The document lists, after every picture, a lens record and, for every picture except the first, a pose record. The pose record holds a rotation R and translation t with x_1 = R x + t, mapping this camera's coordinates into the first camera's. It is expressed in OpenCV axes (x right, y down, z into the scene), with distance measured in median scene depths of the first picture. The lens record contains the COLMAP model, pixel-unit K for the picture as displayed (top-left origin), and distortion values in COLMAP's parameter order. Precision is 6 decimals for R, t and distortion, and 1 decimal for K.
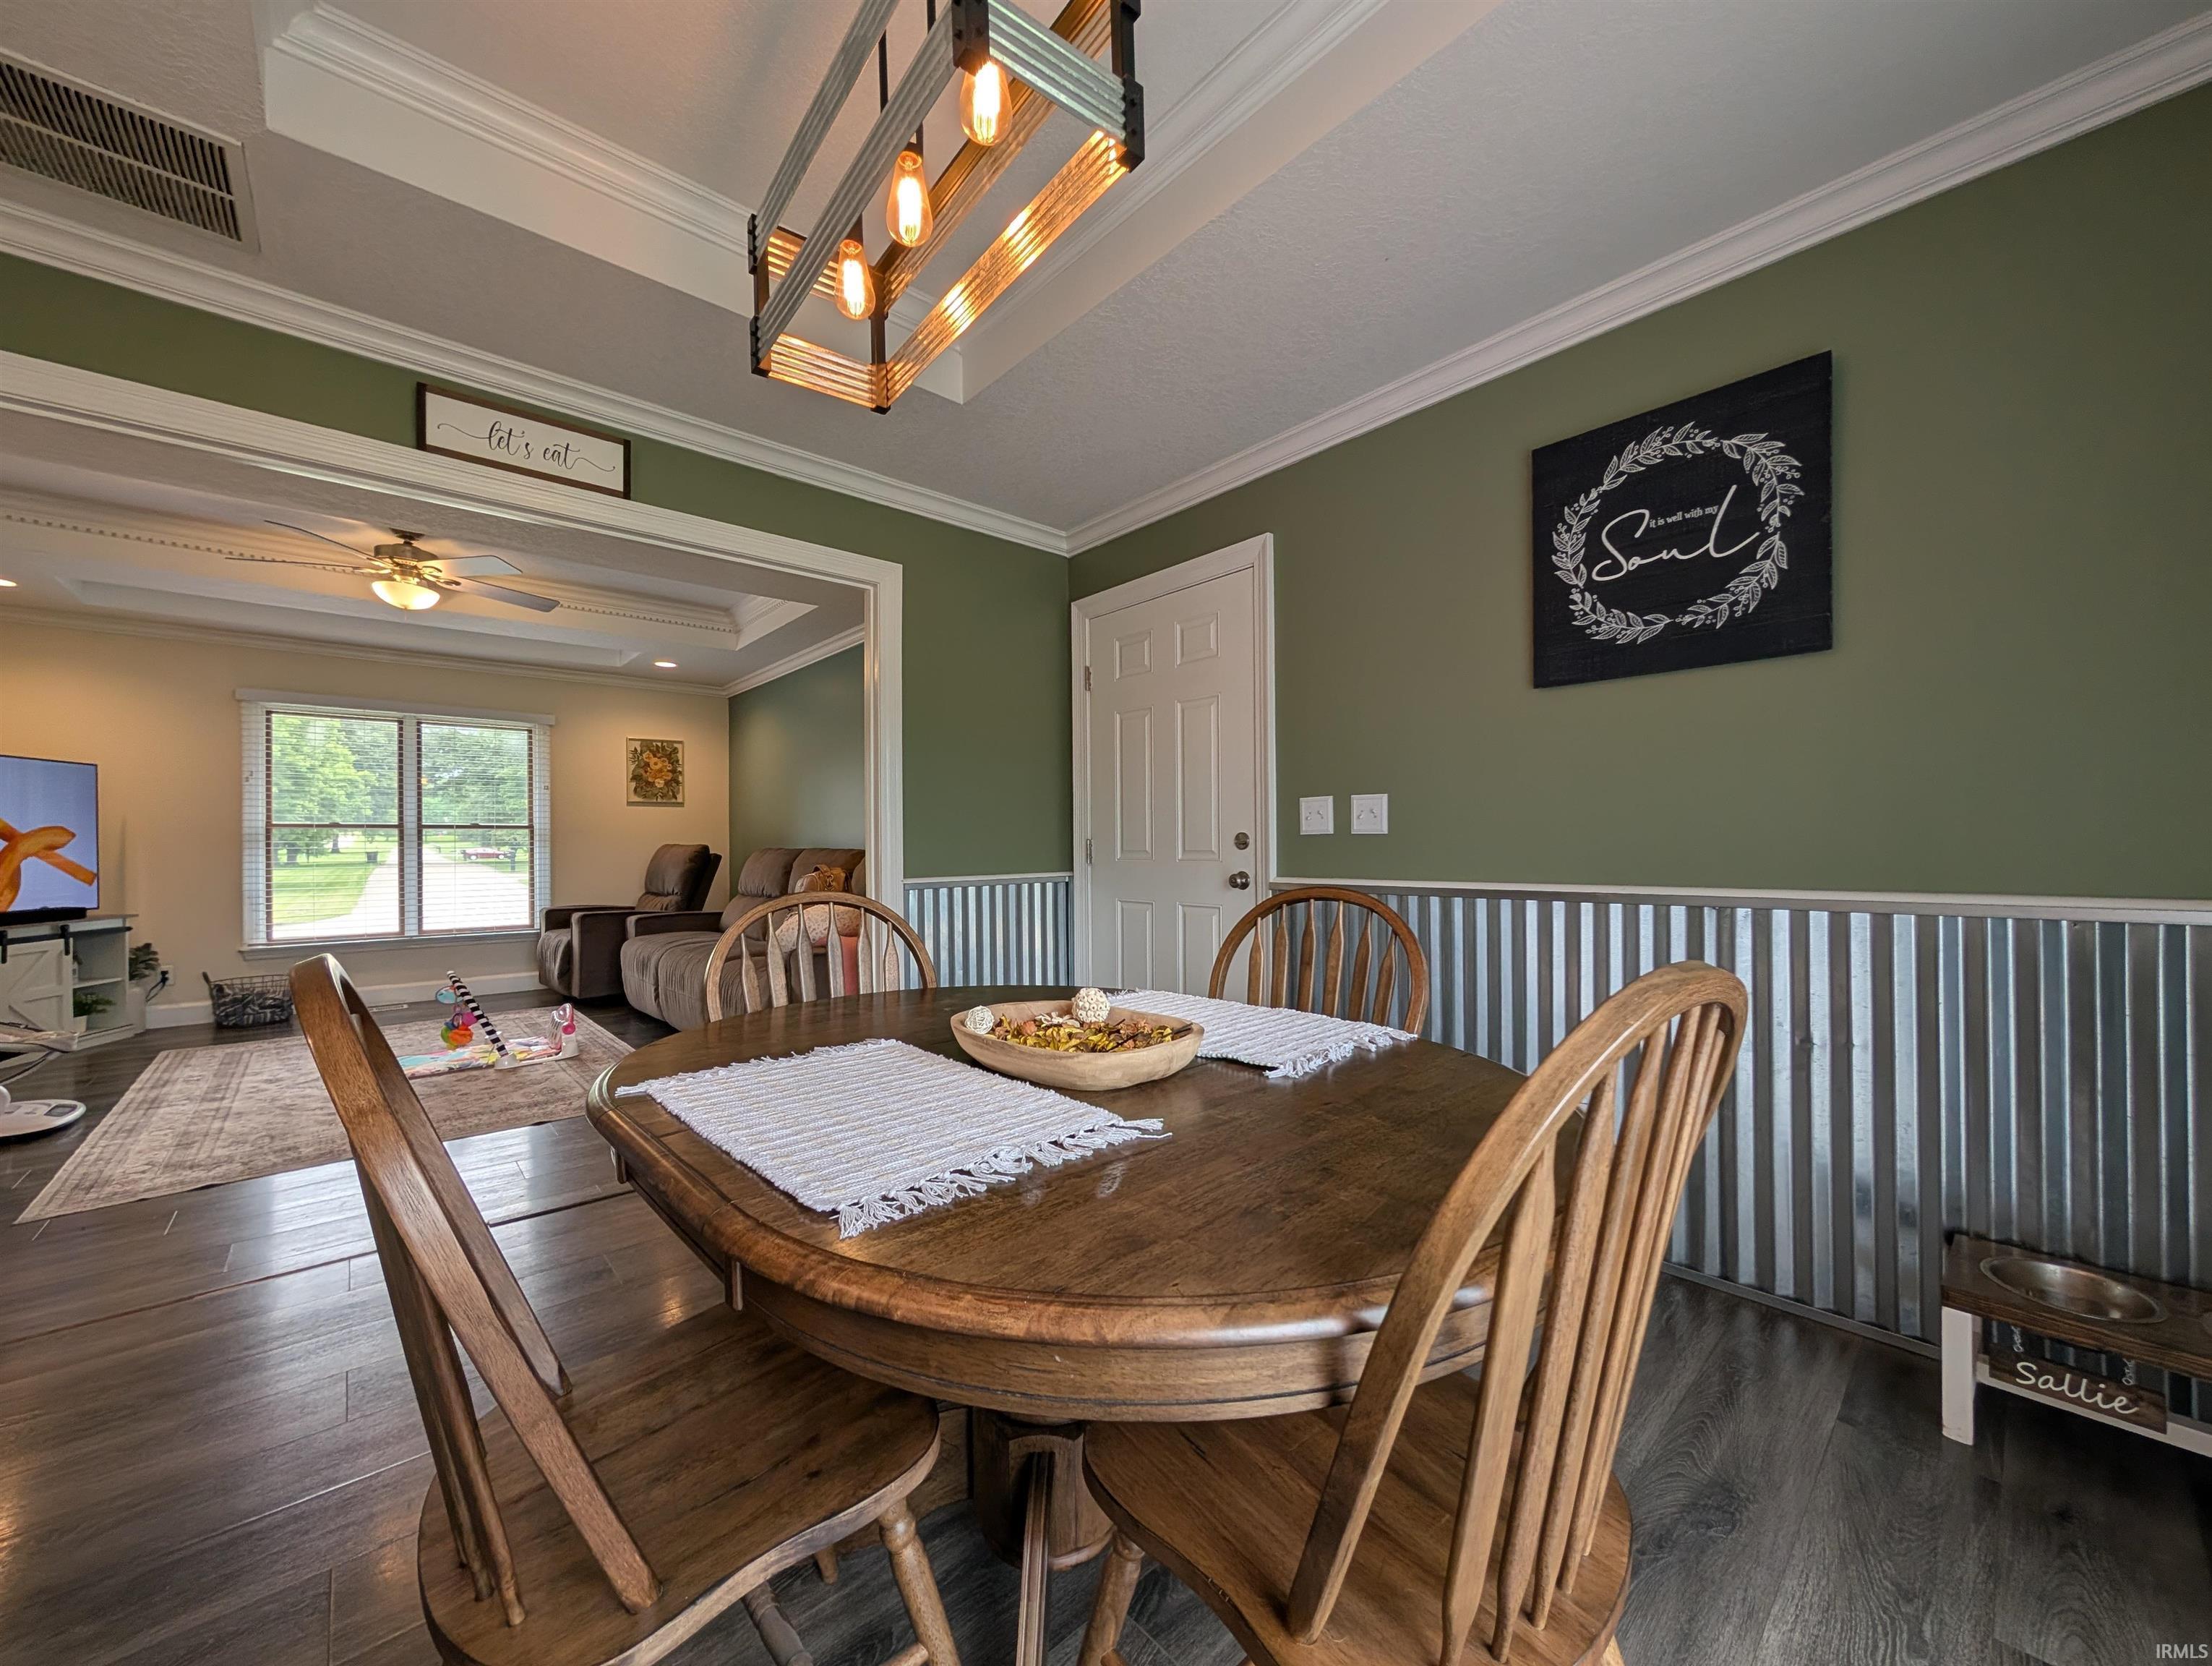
lens RADIAL K [[841.8, 0, 1106.9], [0, 841.8, 840.4], [0, 0, 1]] dist [-0.000873, 0.000349]
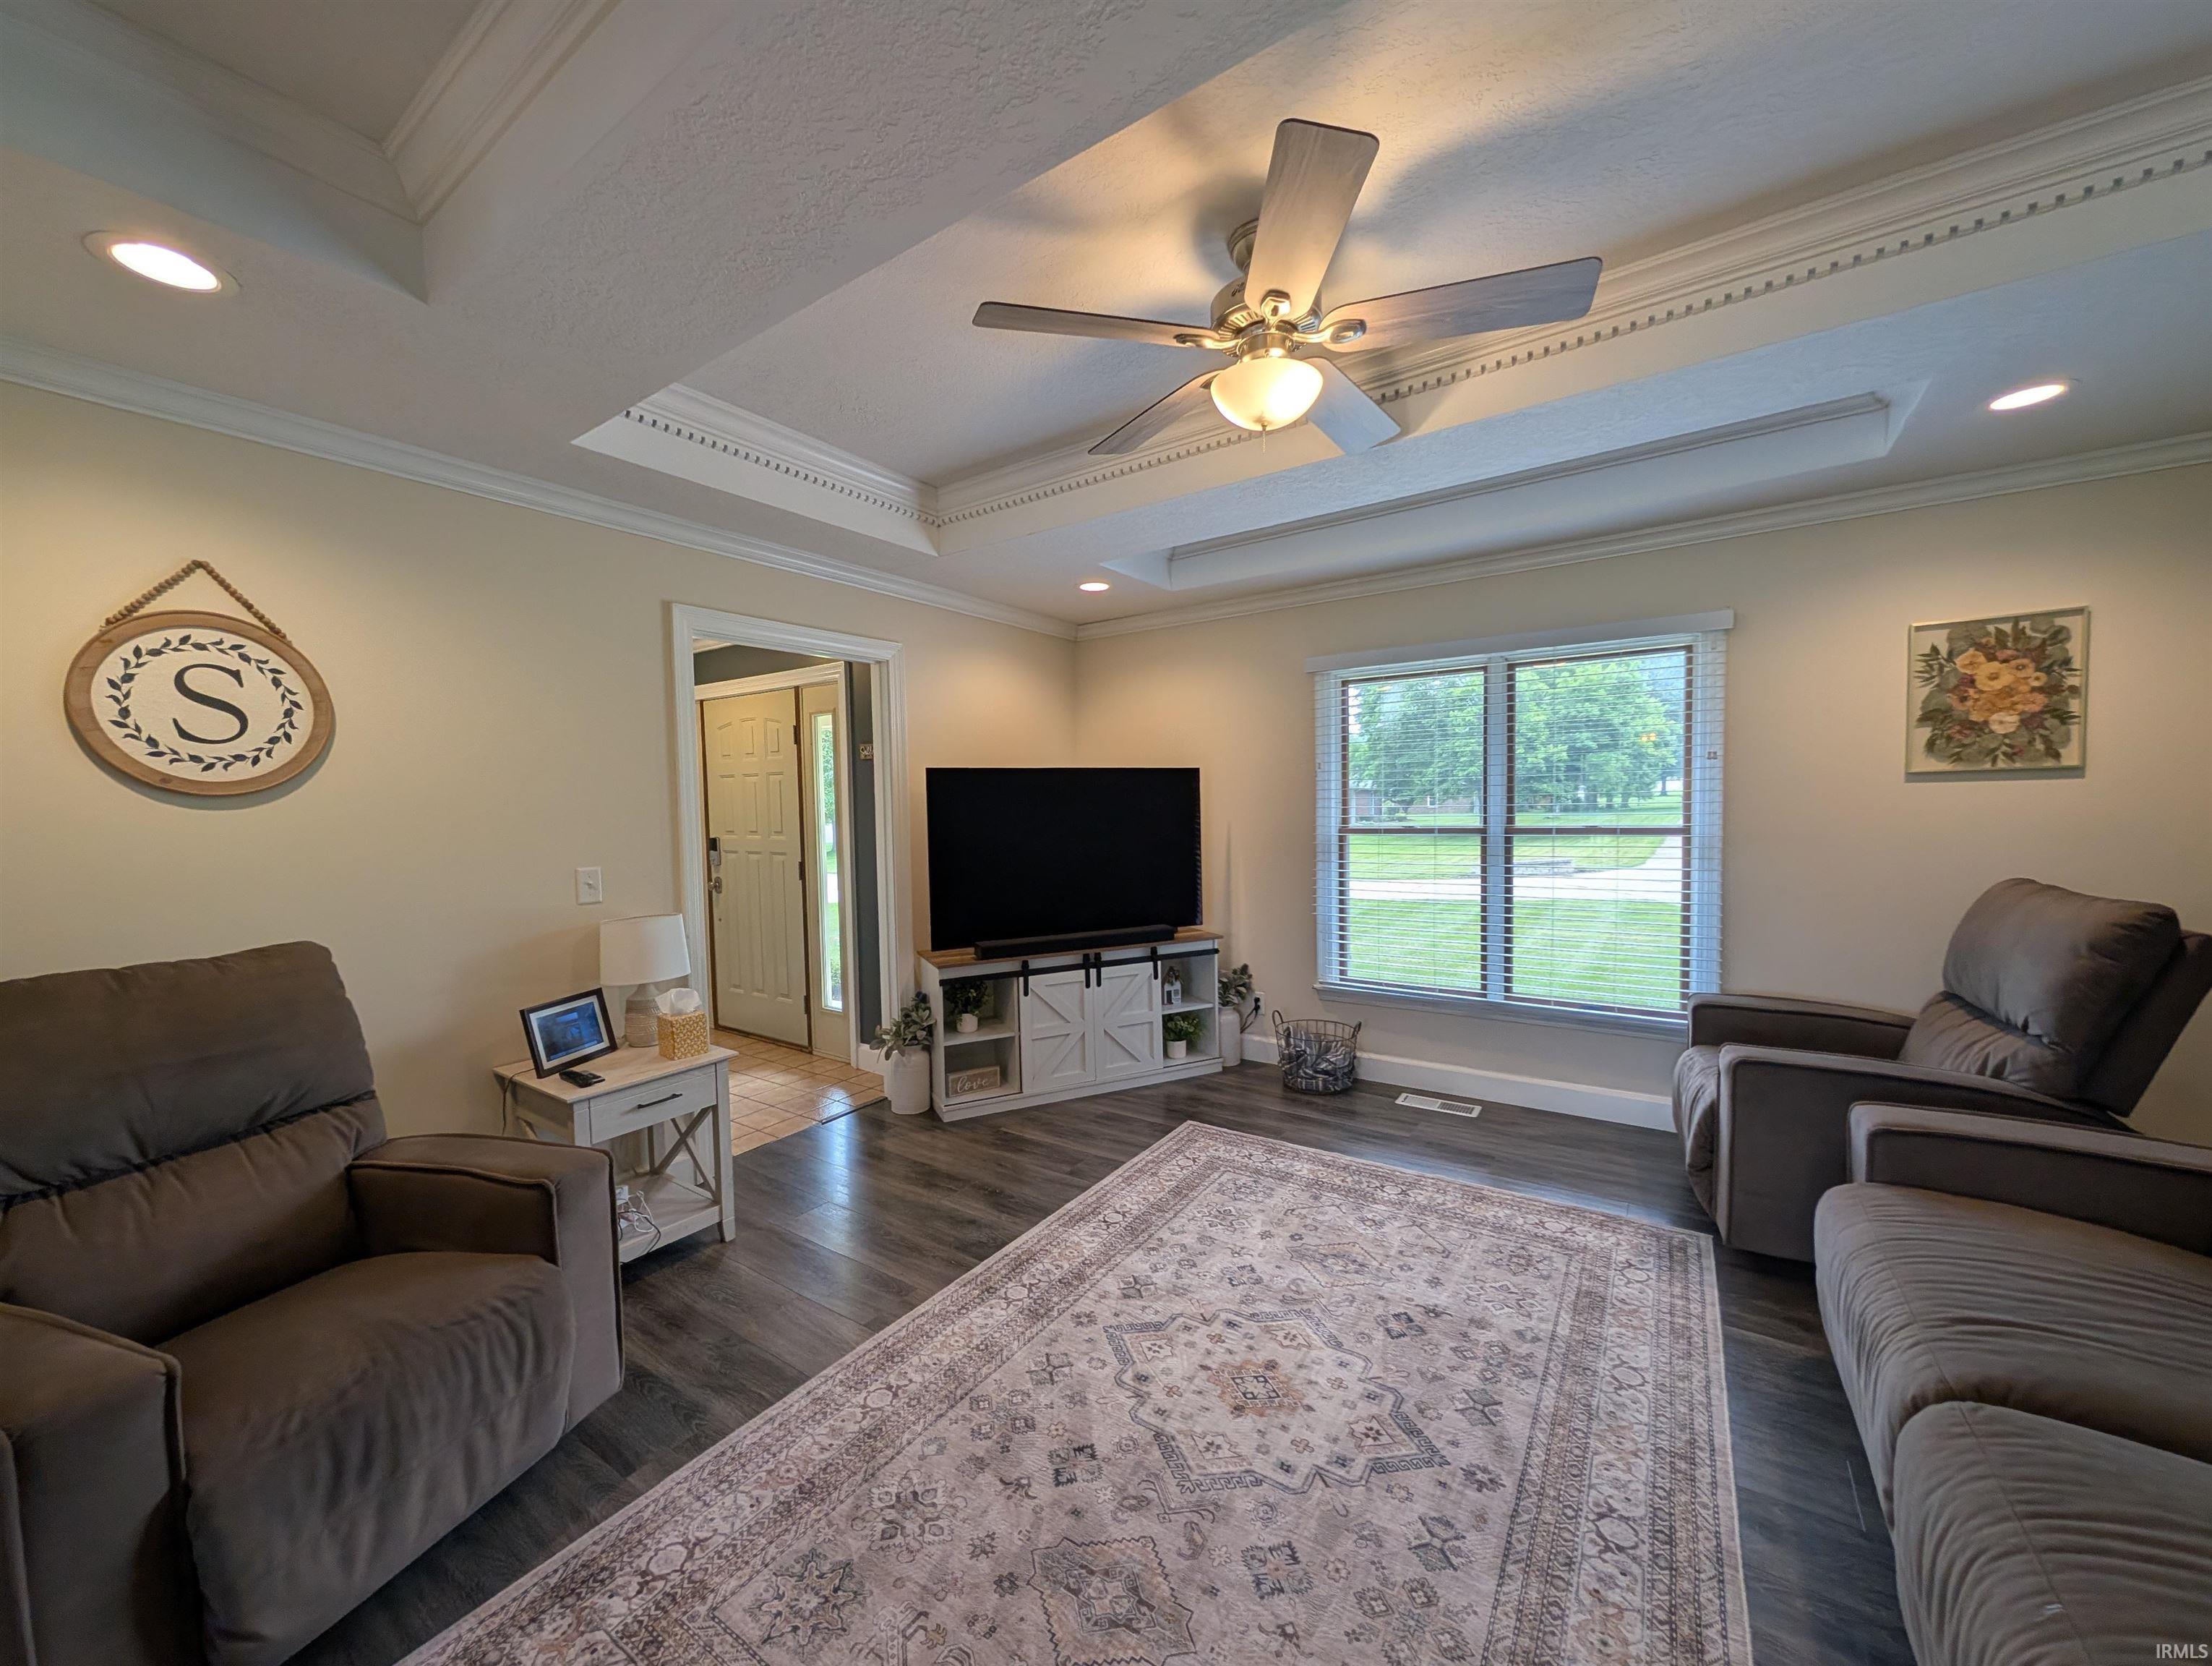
lens RADIAL K [[841.8, 0, 1100.0], [0, 841.8, 847.4], [0, 0, 1]] dist [-0.000873, 0.000349]
pose [[0.230340, 0.054051, -0.971608, -0.292357], [0.024927, 0.997801, 0.061417, -0.055276], [0.972791, -0.038366, 0.228486, 0.600428]]
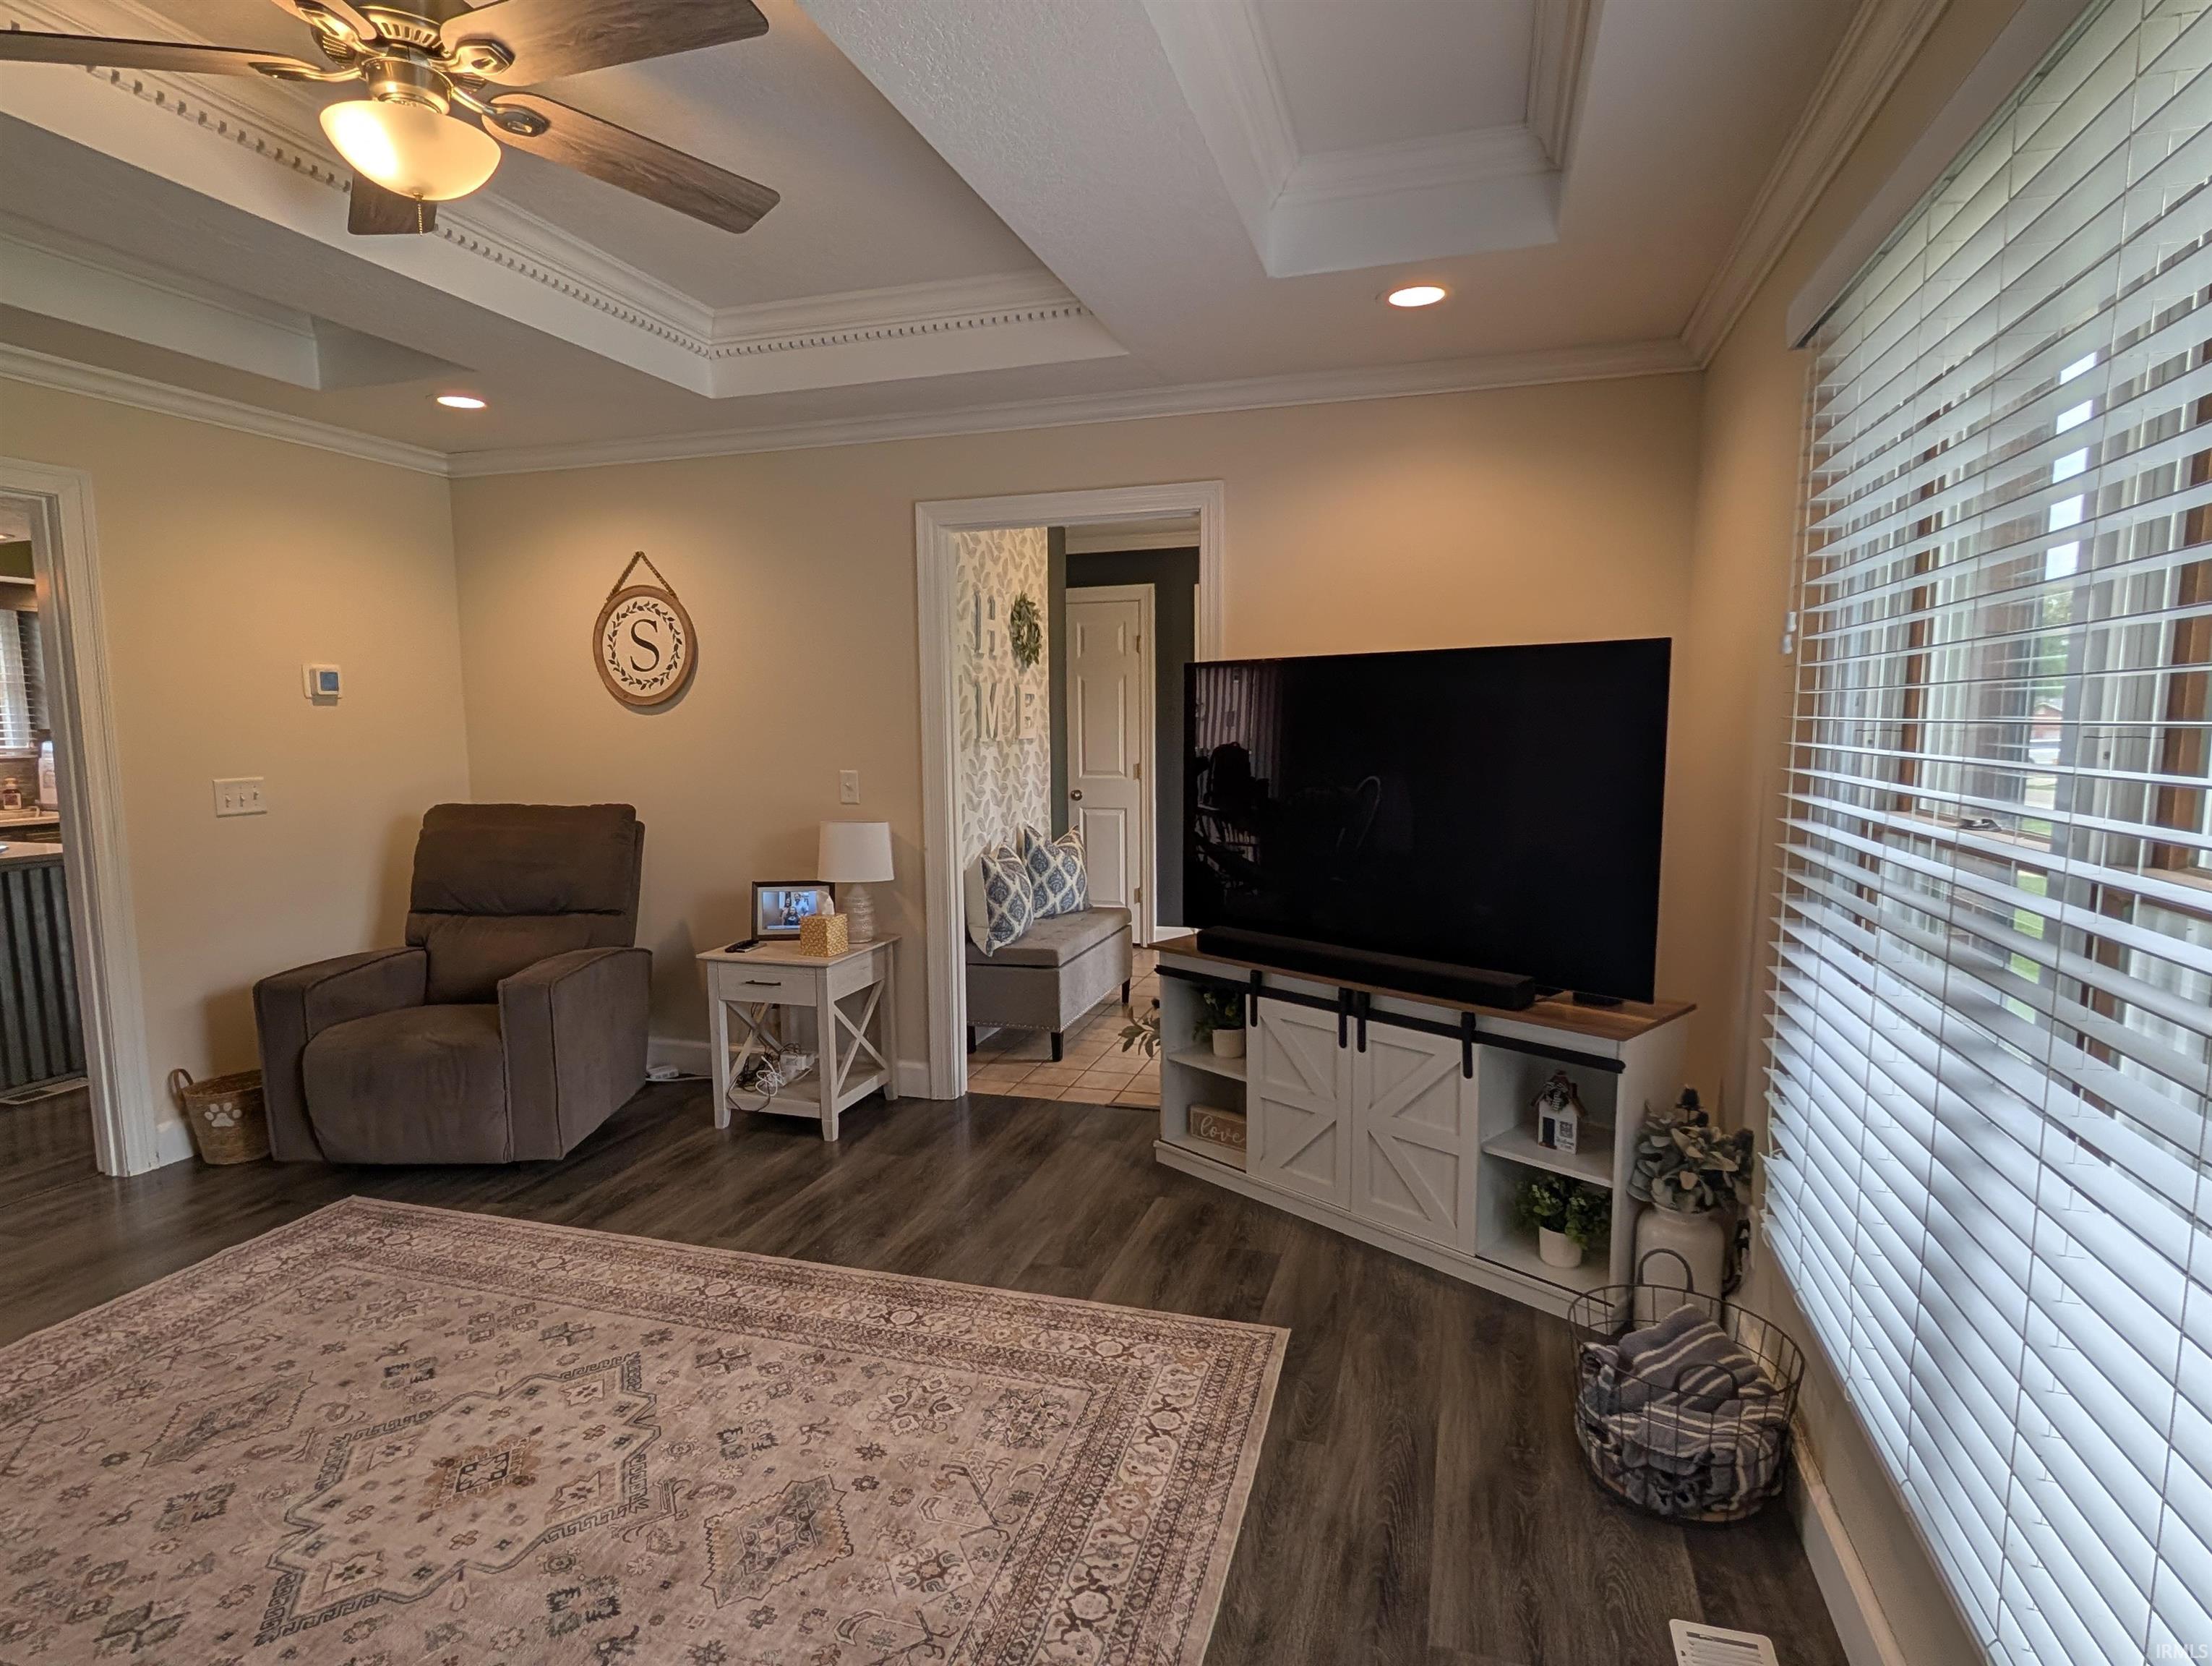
lens RADIAL K [[1169.4, 0, 1107.3], [0, 1169.4, 845.8], [0, 0, 1]] dist [-0.003040, 0.002216]
pose [[-0.859500, 0.070220, -0.506289, -0.614887], [0.016347, 0.993788, 0.110083, -0.052240], [0.510874, 0.086340, -0.855309, 1.175256]]
